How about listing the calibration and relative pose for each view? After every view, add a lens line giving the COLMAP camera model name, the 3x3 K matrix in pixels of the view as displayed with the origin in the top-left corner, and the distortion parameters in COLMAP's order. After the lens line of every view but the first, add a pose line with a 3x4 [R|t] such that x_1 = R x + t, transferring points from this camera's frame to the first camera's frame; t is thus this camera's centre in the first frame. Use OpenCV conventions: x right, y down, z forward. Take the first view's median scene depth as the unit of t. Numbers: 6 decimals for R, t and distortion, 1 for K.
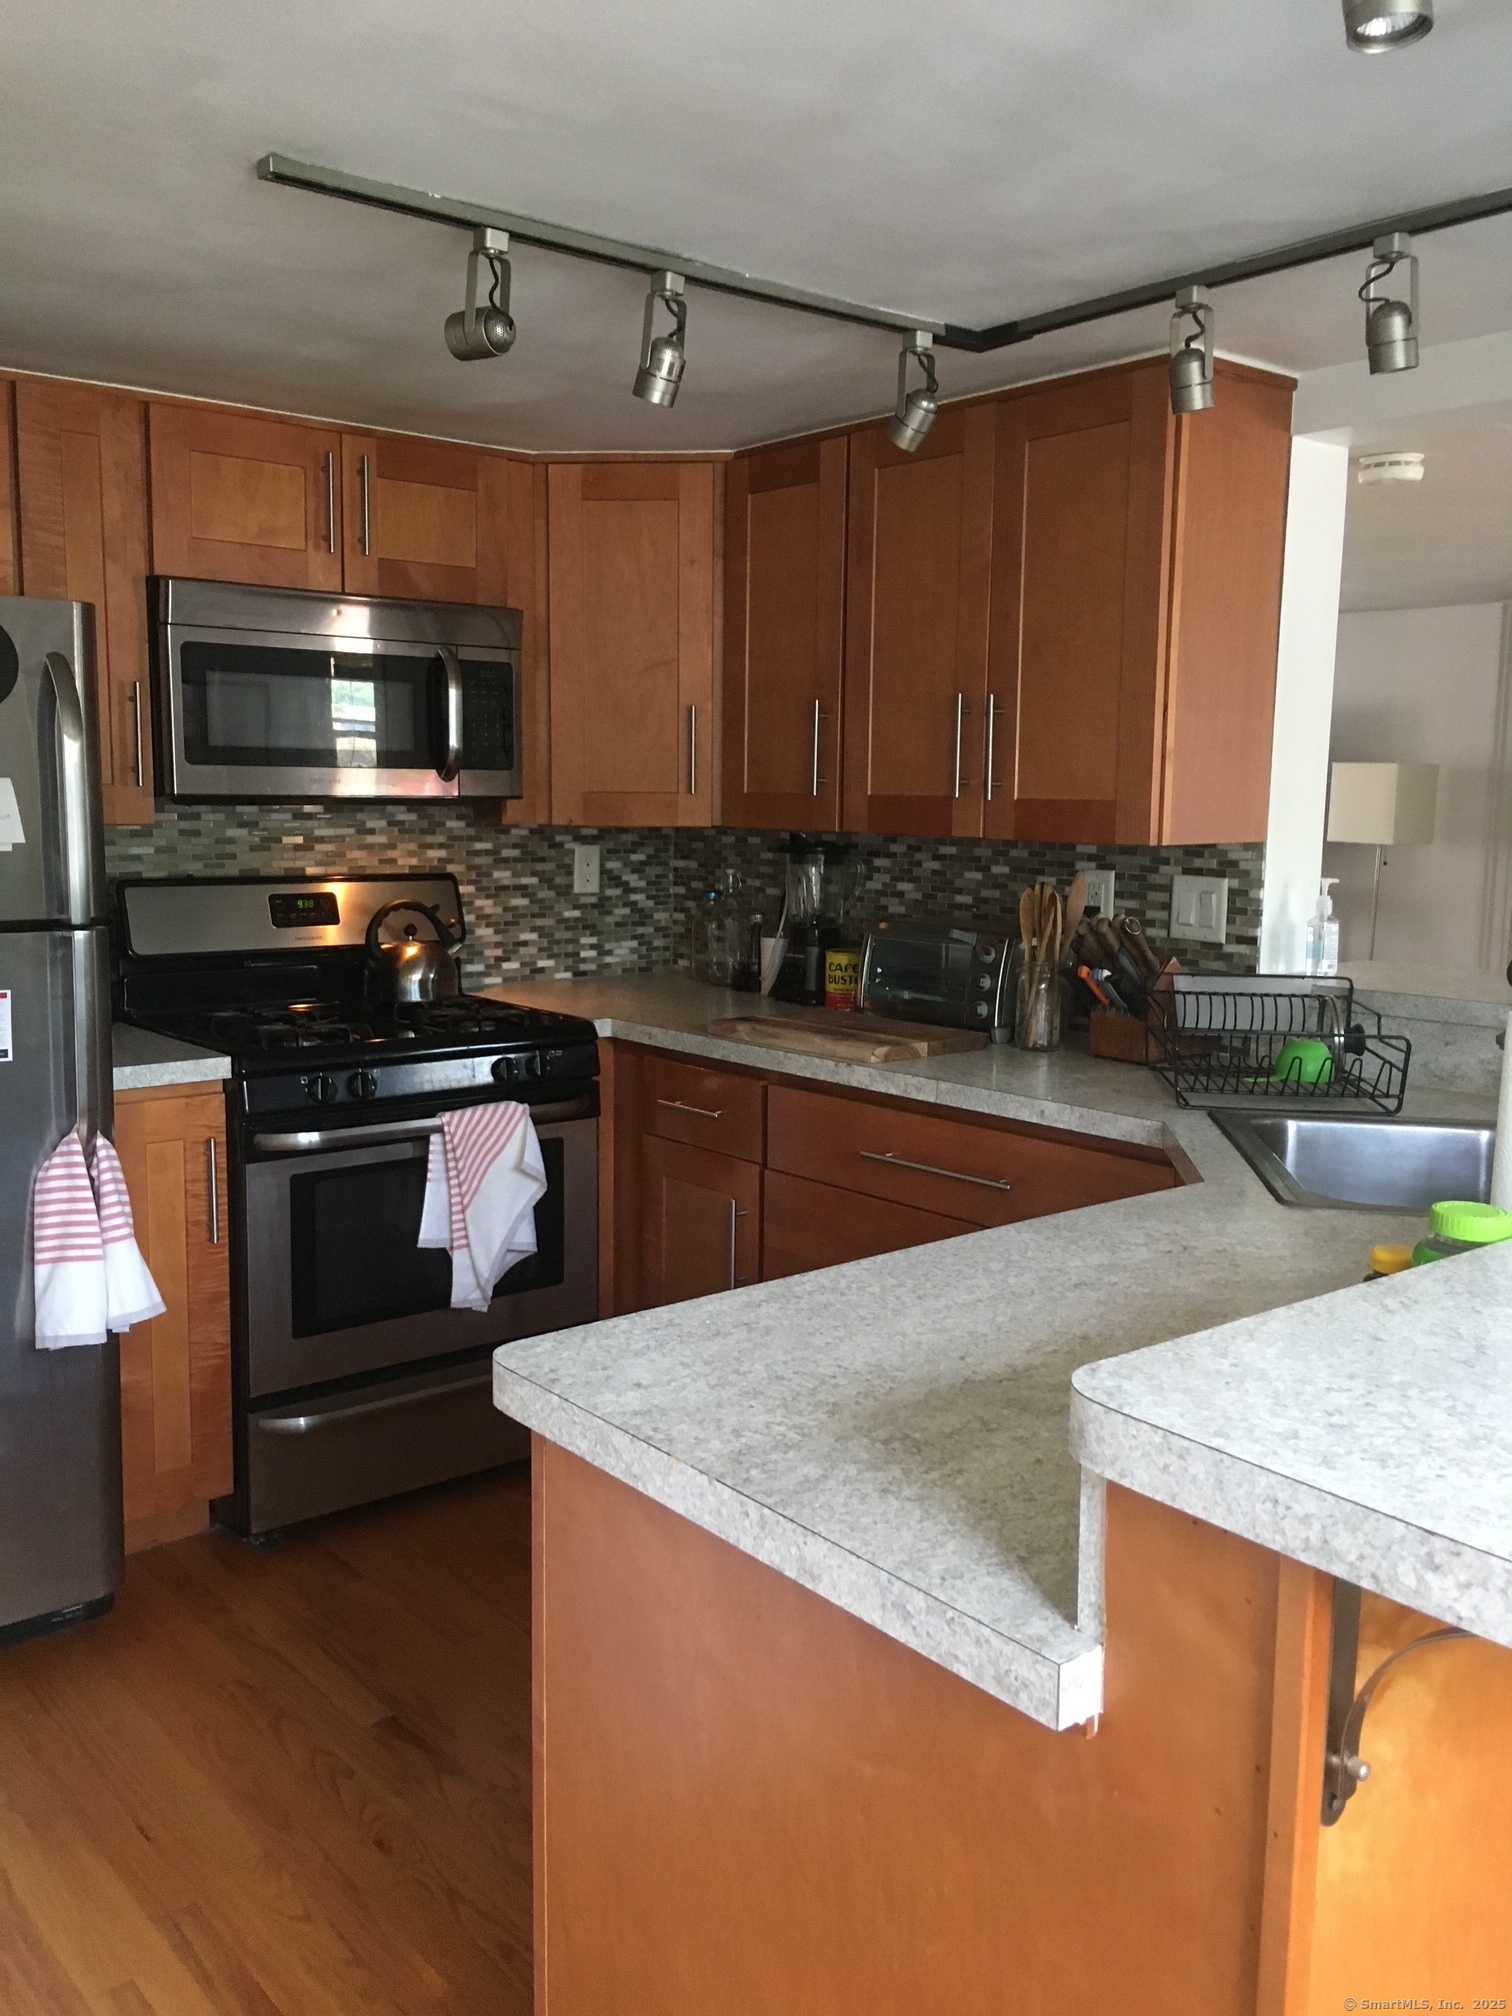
lens RADIAL K [[1713.7, 0, 748.4], [0, 1713.7, 991.3], [0, 0, 1]] dist [0.079693, -0.108223]
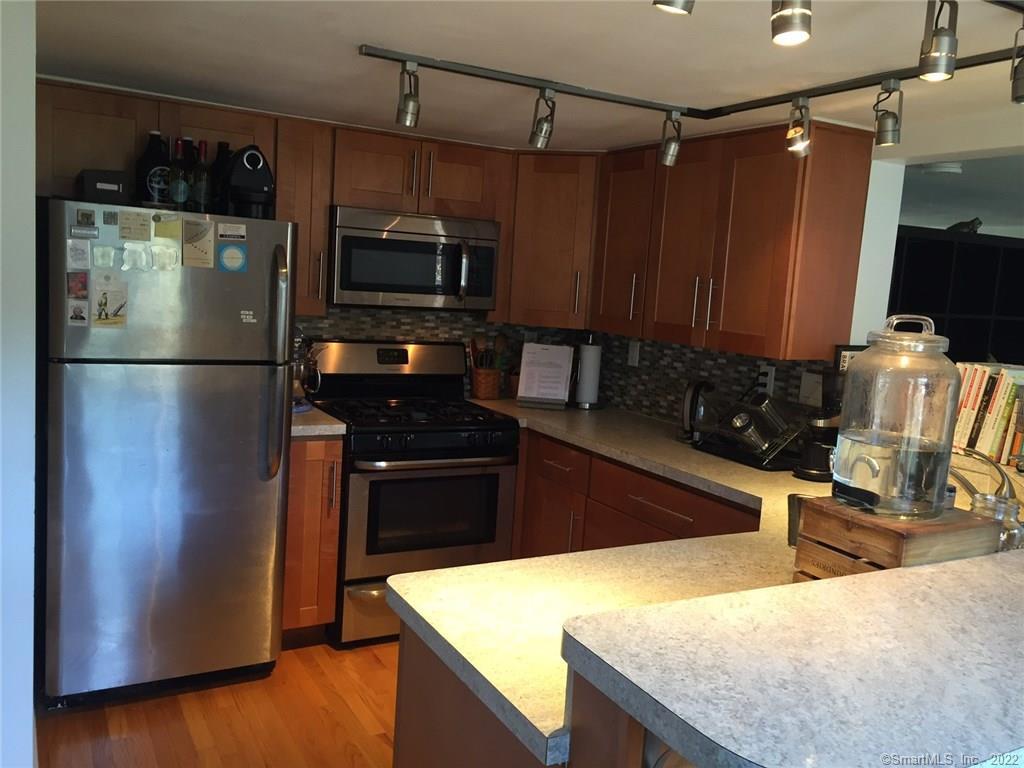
lens RADIAL K [[878.7, 0, 510.4], [0, 878.7, 377.6], [0, 0, 1]] dist [0.068875, -0.070458]
pose [[0.982216, 0.072979, -0.172990, 0.089663], [-0.074749, 0.997195, -0.003728, -0.030992], [0.172232, 0.016592, 0.984917, -0.069953]]
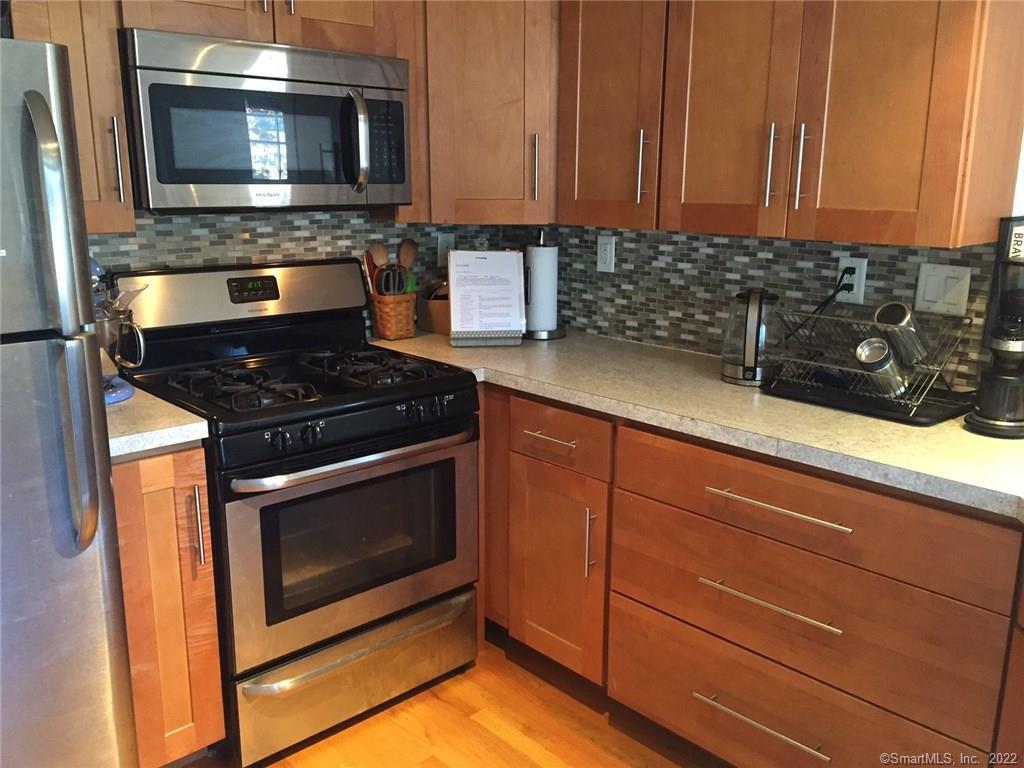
lens RADIAL K [[878.7, 0, 509.7], [0, 878.7, 380.7], [0, 0, 1]] dist [0.068875, -0.070458]
pose [[0.998642, -0.017668, 0.049015, -0.101296], [0.012166, 0.993817, 0.110362, -0.055756], [-0.050662, -0.109616, 0.992682, 0.320048]]
